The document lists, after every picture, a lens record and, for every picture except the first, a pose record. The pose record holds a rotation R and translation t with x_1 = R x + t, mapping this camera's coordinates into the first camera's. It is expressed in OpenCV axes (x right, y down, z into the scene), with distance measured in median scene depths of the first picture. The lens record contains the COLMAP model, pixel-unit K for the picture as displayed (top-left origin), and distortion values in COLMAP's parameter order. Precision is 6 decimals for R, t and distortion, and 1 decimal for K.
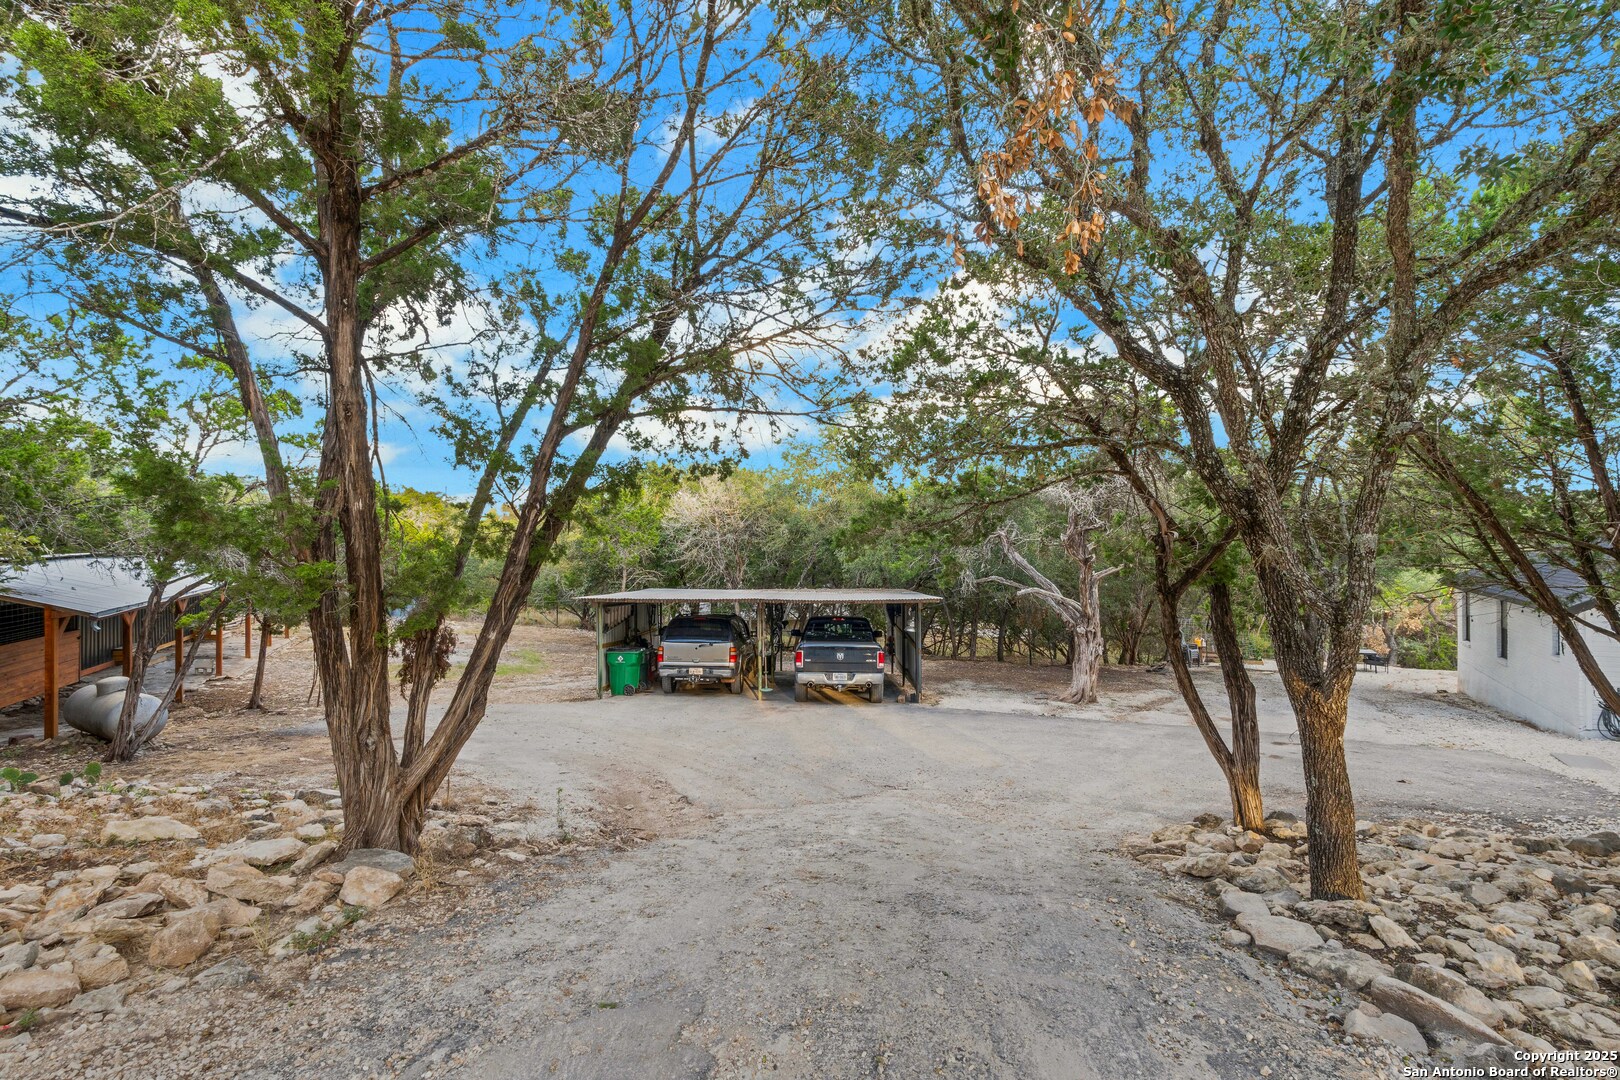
lens RADIAL K [[746.8, 0, 817.3], [0, 746.8, 537.8], [0, 0, 1]] dist [-0.008195, -0.000172]
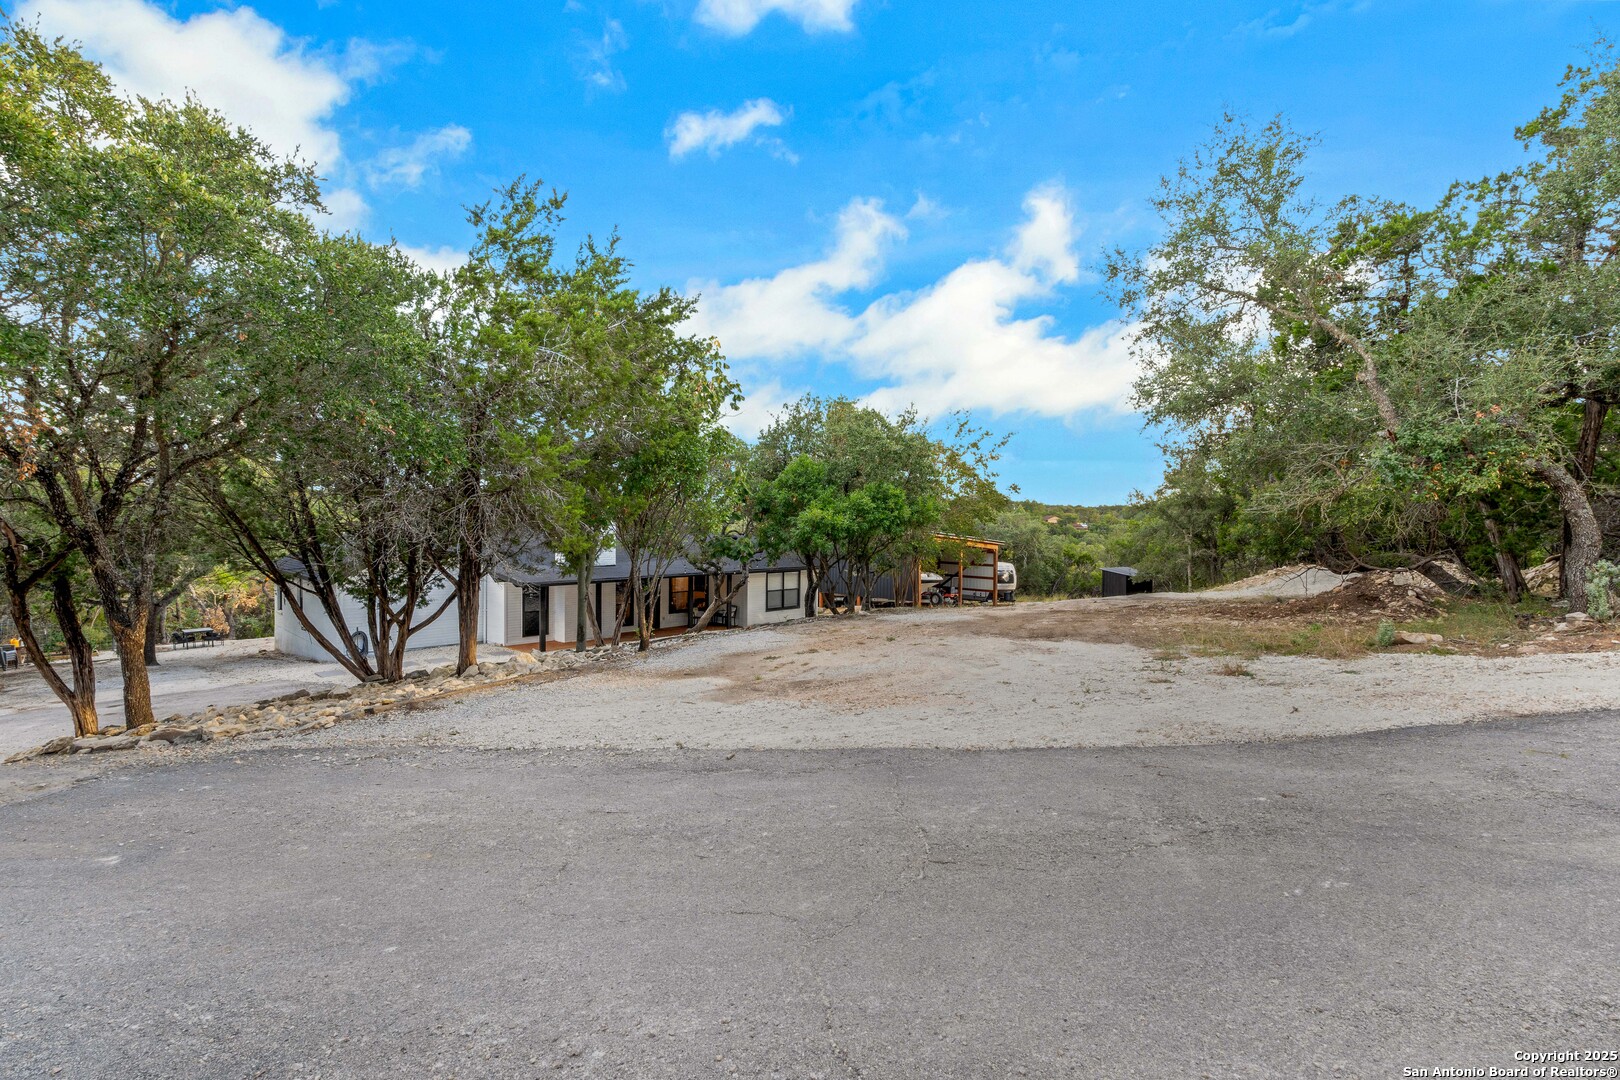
lens RADIAL K [[746.8, 0, 817.3], [0, 746.8, 537.8], [0, 0, 1]] dist [-0.008195, -0.000172]
pose [[0.257407, -0.010485, 0.966246, -0.492975], [-0.010473, 0.999852, 0.013640, -0.056646], [-0.966246, -0.013630, 0.257259, -0.824810]]
